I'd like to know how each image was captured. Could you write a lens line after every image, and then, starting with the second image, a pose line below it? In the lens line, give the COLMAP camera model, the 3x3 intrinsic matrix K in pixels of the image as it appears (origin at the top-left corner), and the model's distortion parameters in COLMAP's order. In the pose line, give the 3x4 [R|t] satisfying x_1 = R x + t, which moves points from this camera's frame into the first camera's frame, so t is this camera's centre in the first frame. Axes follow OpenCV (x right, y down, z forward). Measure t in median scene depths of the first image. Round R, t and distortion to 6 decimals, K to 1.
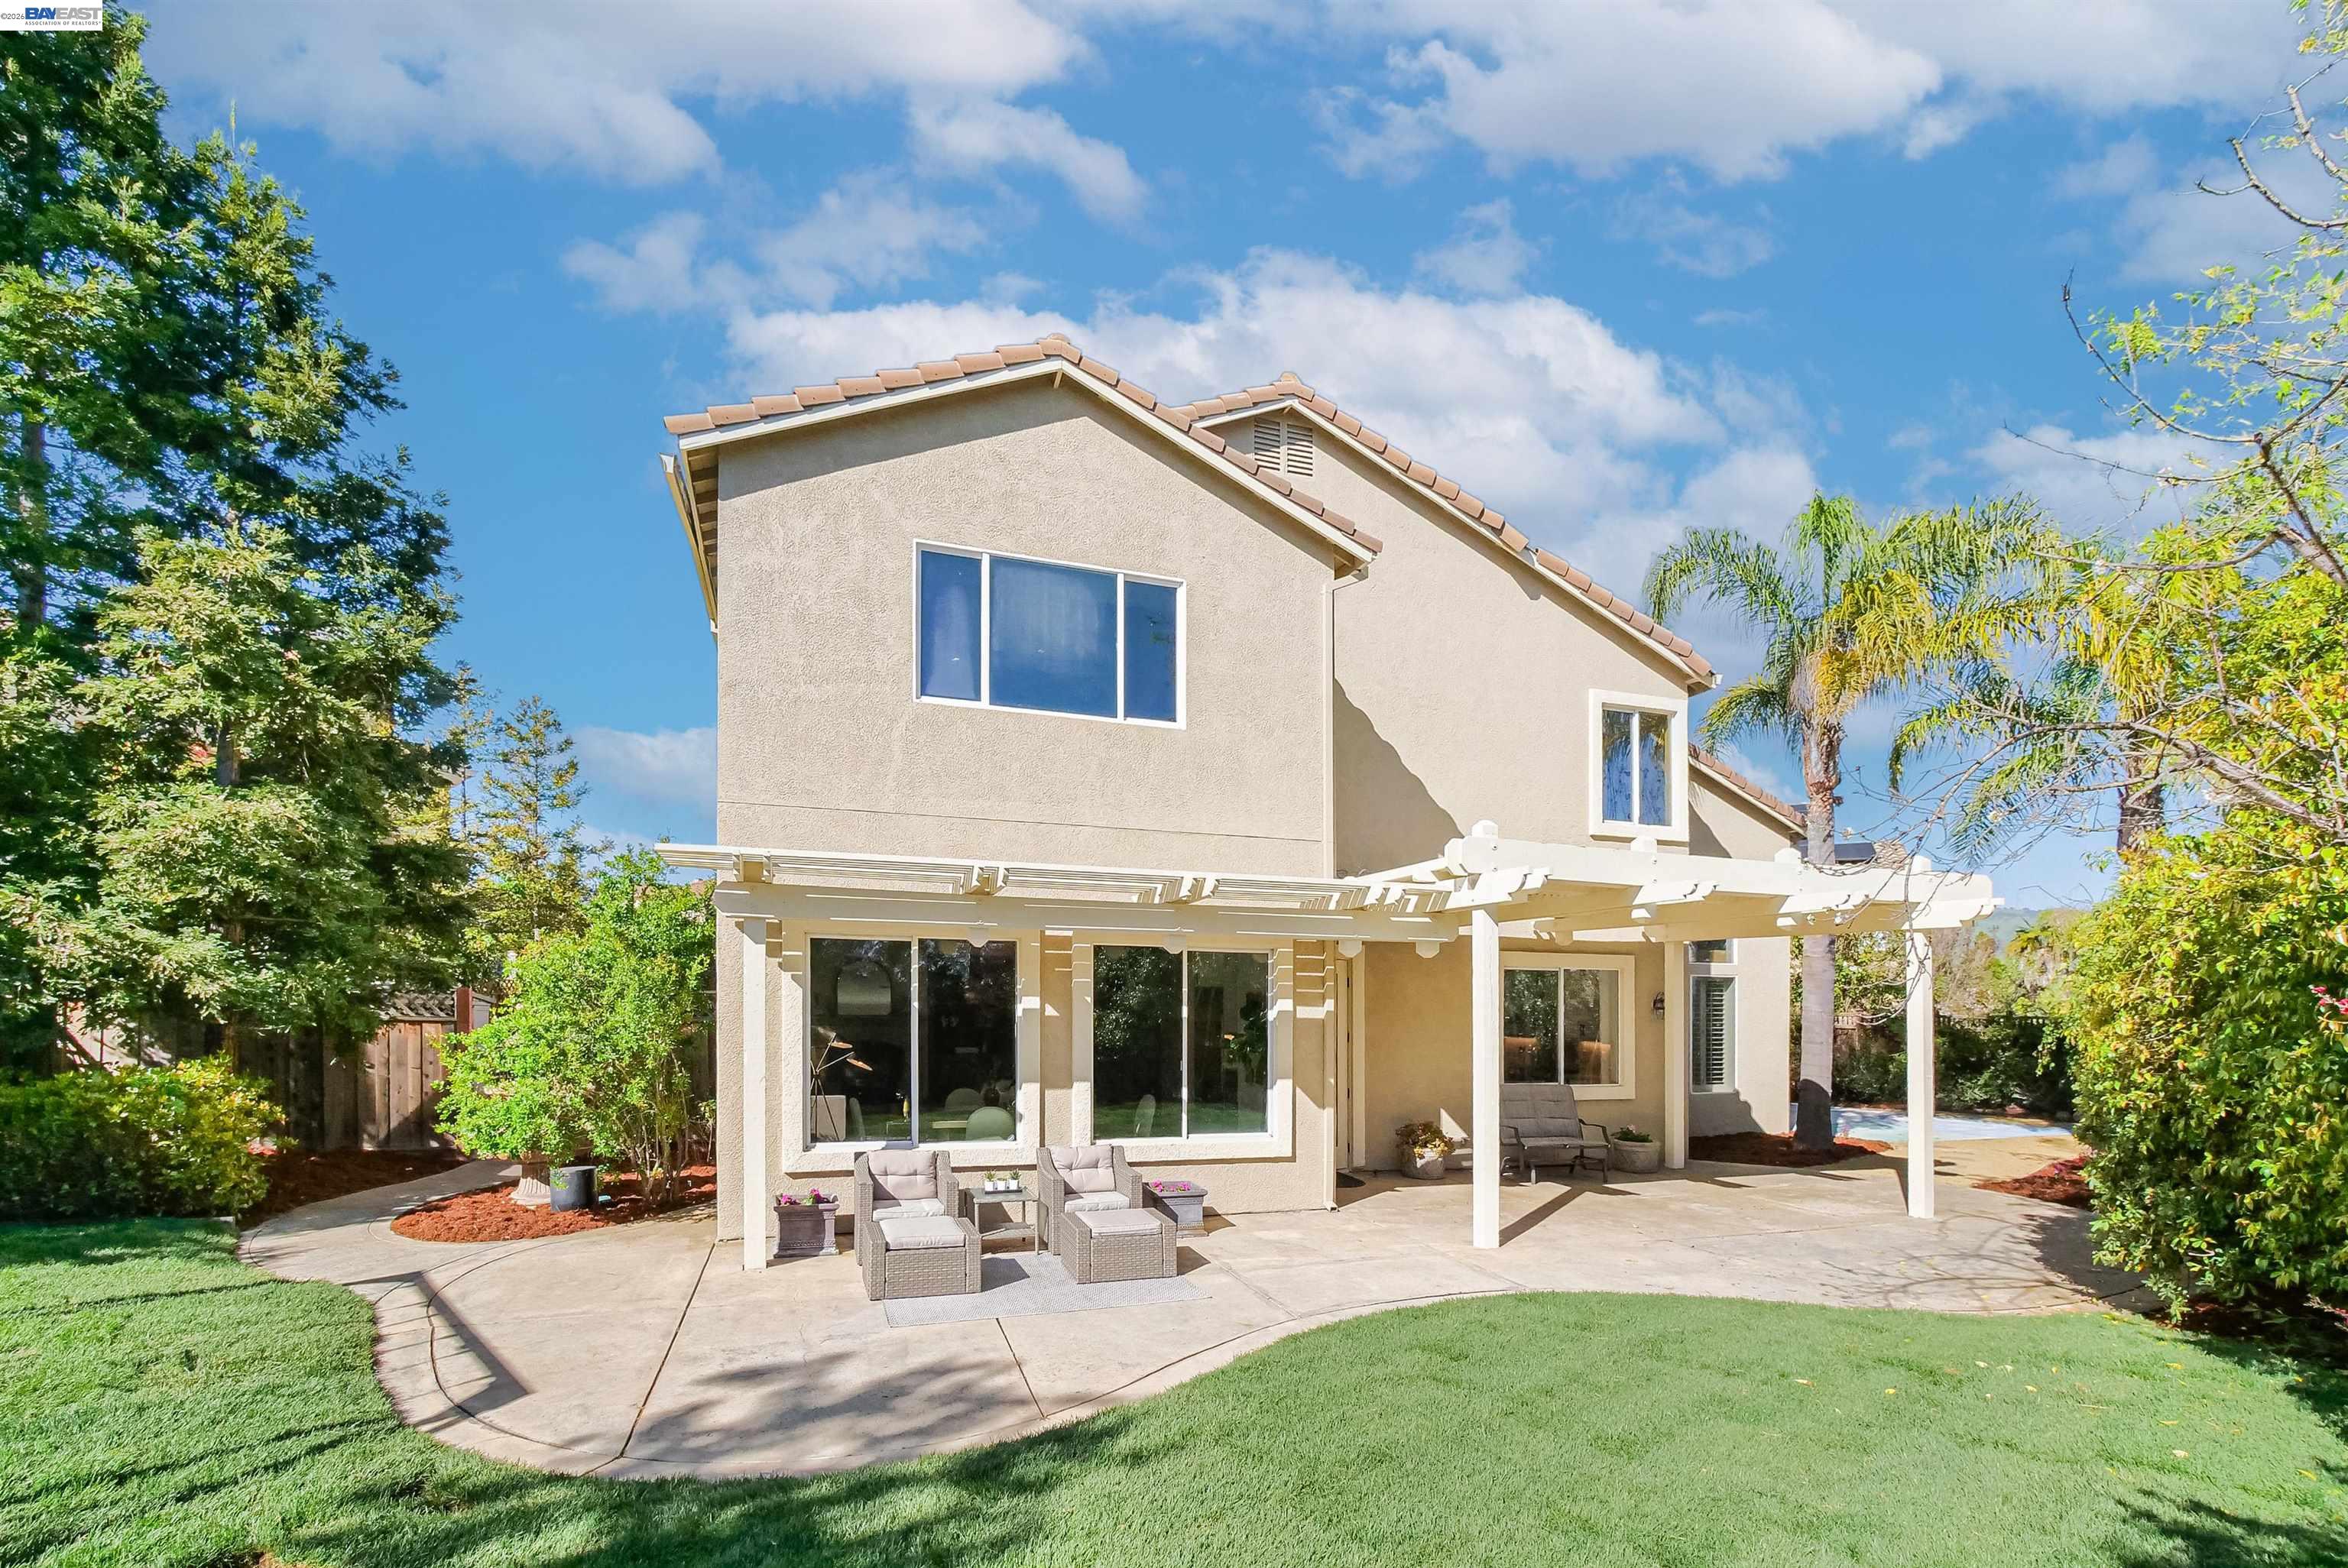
lens RADIAL K [[1060.2, 0, 1183.6], [0, 1060.2, 923.5], [0, 0, 1]] dist [0.003251, -0.000361]
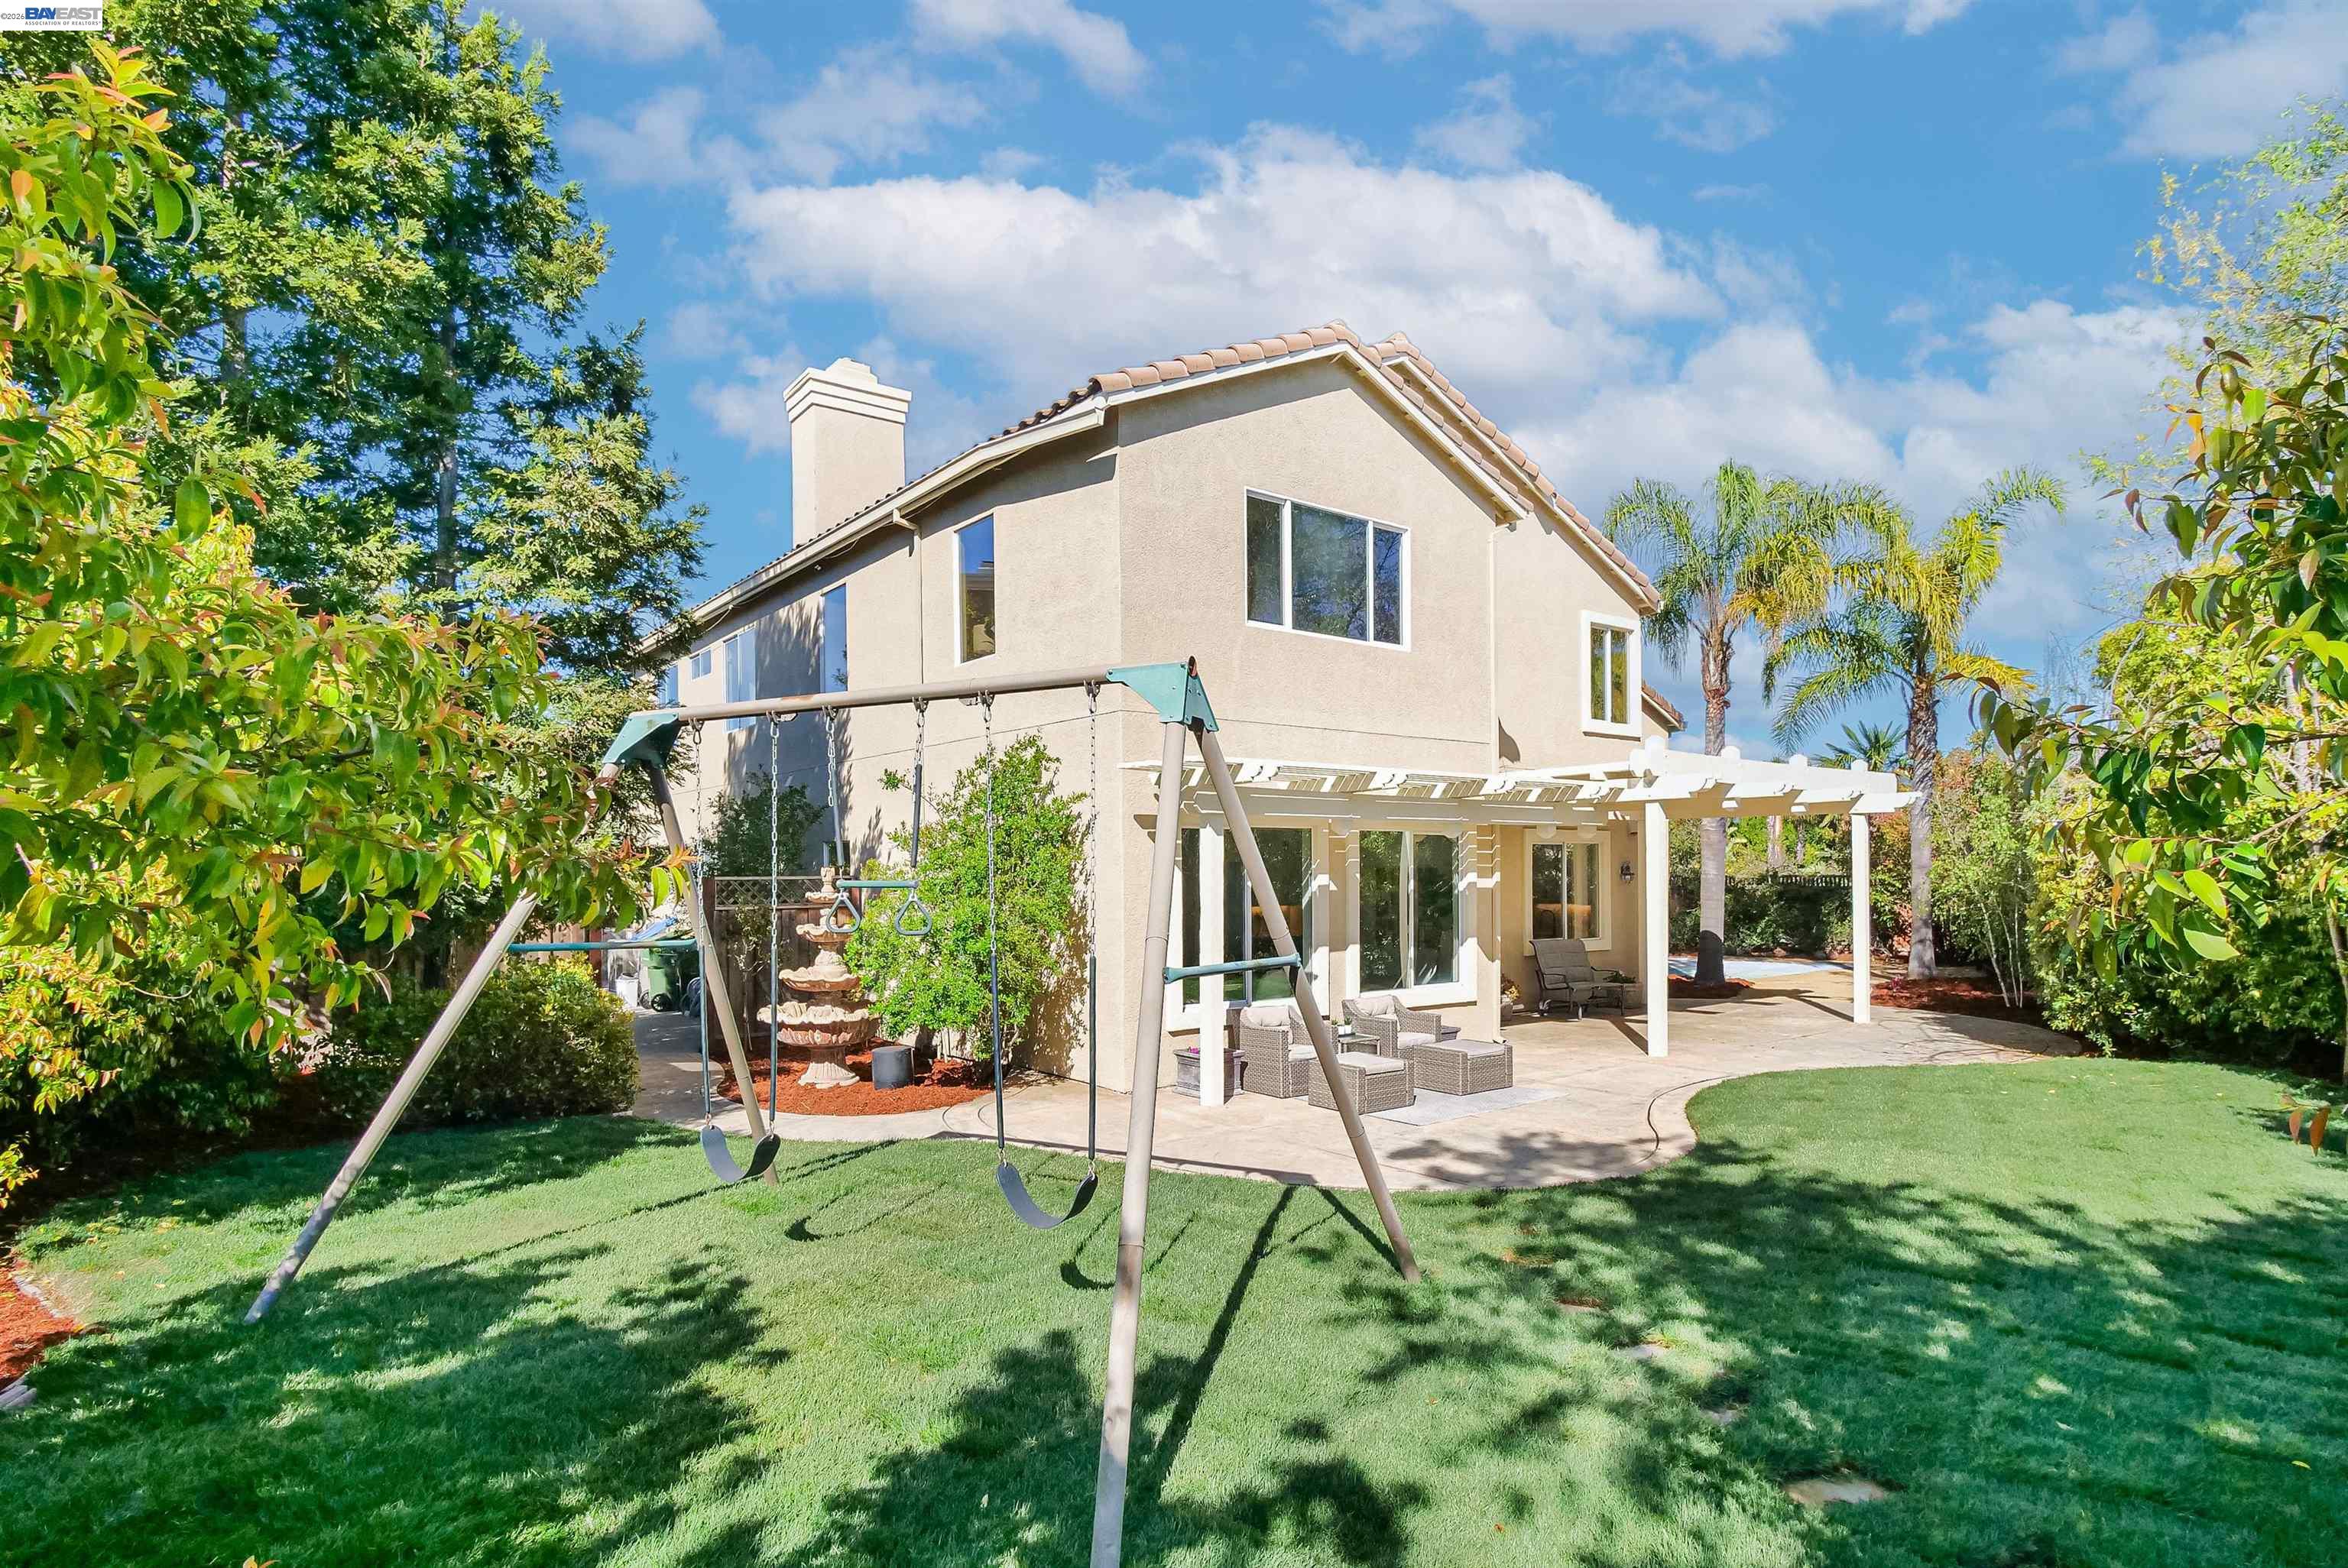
lens RADIAL K [[1205.8, 0, 1172.7], [0, 1205.8, 789.2], [0, 0, 1]] dist [0.001505, 0.000628]
pose [[0.952231, 0.002915, 0.305364, -0.690836], [-0.004030, 0.999987, 0.003022, -0.029703], [-0.305352, -0.004109, 0.952231, -0.232635]]
